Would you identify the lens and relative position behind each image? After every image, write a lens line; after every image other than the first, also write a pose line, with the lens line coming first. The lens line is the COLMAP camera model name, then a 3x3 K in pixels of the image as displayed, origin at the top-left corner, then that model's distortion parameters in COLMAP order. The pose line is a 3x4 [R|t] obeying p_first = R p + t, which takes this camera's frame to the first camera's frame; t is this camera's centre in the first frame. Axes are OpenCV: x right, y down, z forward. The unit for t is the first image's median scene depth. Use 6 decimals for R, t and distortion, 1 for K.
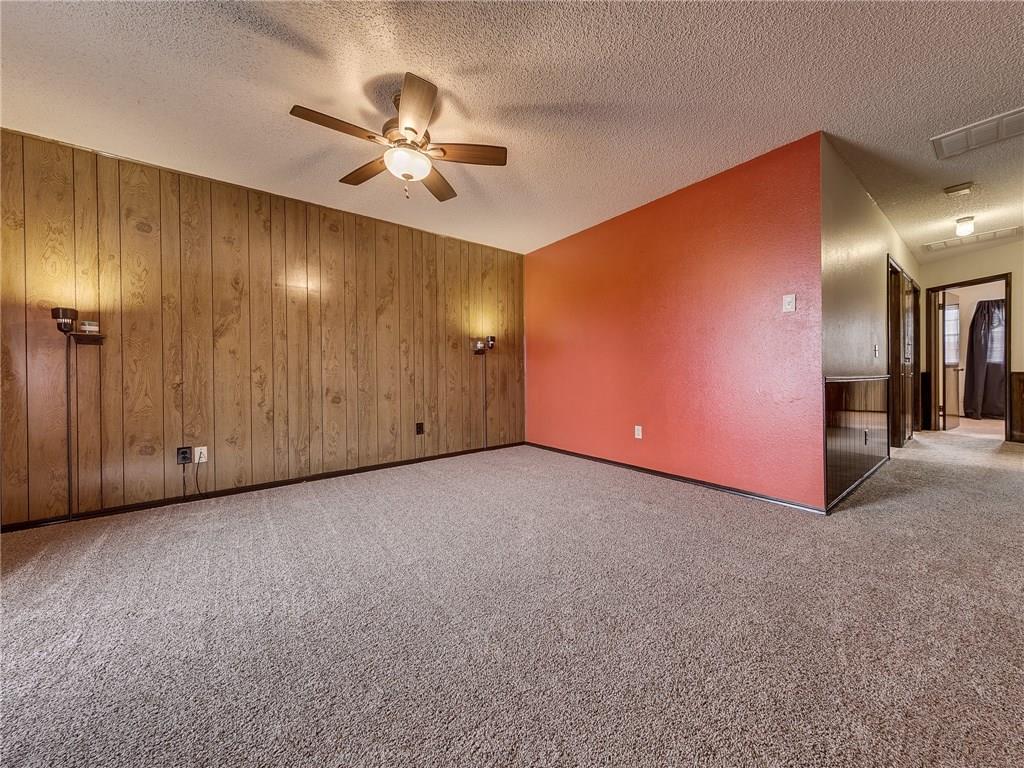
lens RADIAL K [[367.8, 0, 535.5], [0, 367.8, 376.4], [0, 0, 1]] dist [0.011254, -0.002245]
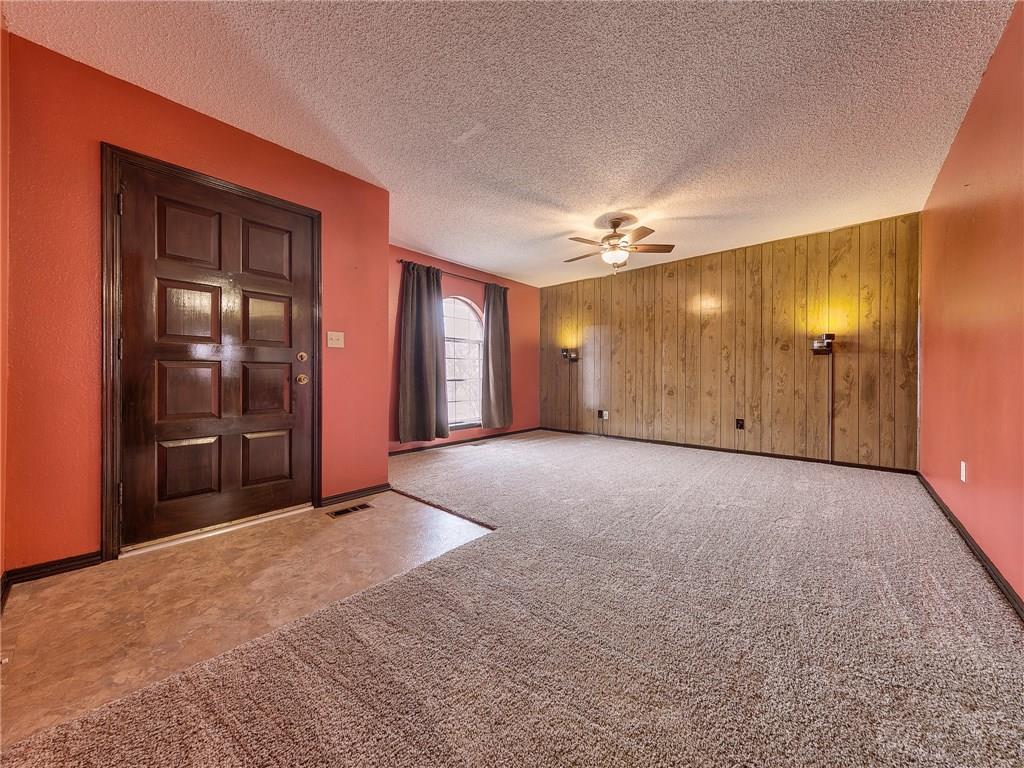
lens RADIAL K [[367.8, 0, 512.2], [0, 367.8, 376.9], [0, 0, 1]] dist [0.011254, -0.002245]
pose [[0.183175, 0.014229, -0.982977, 0.665761], [-0.011909, 0.999854, 0.012254, -0.008234], [0.983008, 0.009462, 0.183318, 0.103941]]
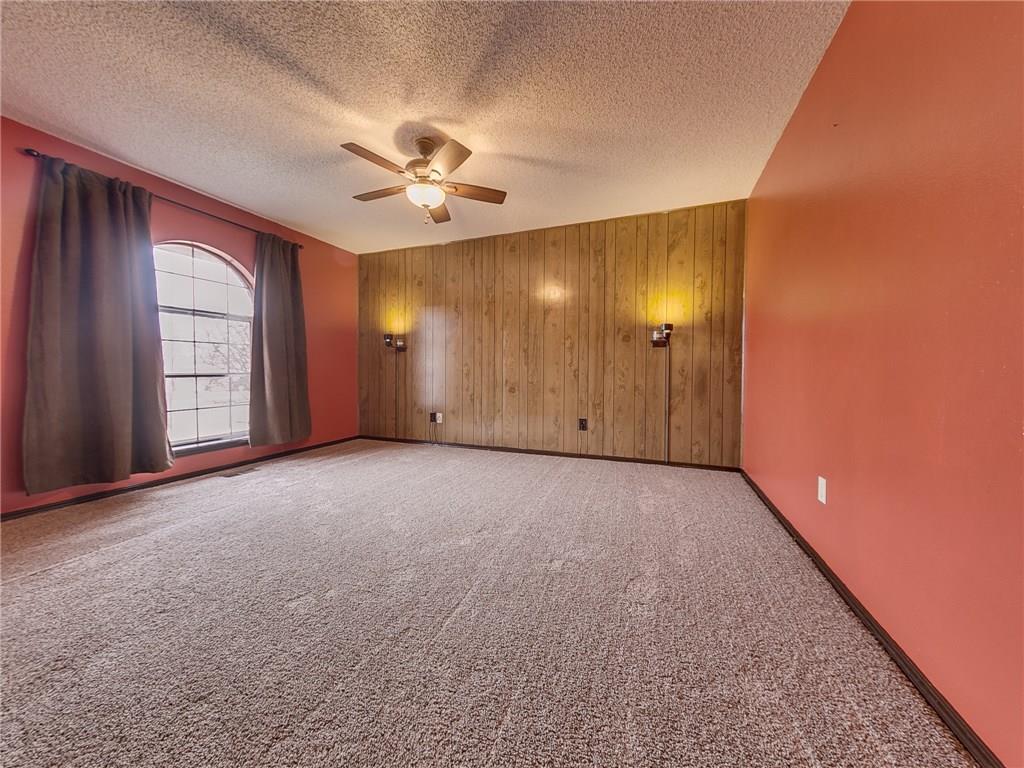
lens RADIAL K [[367.8, 0, 504.4], [0, 367.8, 377.5], [0, 0, 1]] dist [0.011254, -0.002245]
pose [[0.498386, 0.031186, -0.866394, 0.434868], [-0.016738, 0.999513, 0.026349, -0.007850], [0.866794, 0.001369, 0.498665, 0.319500]]
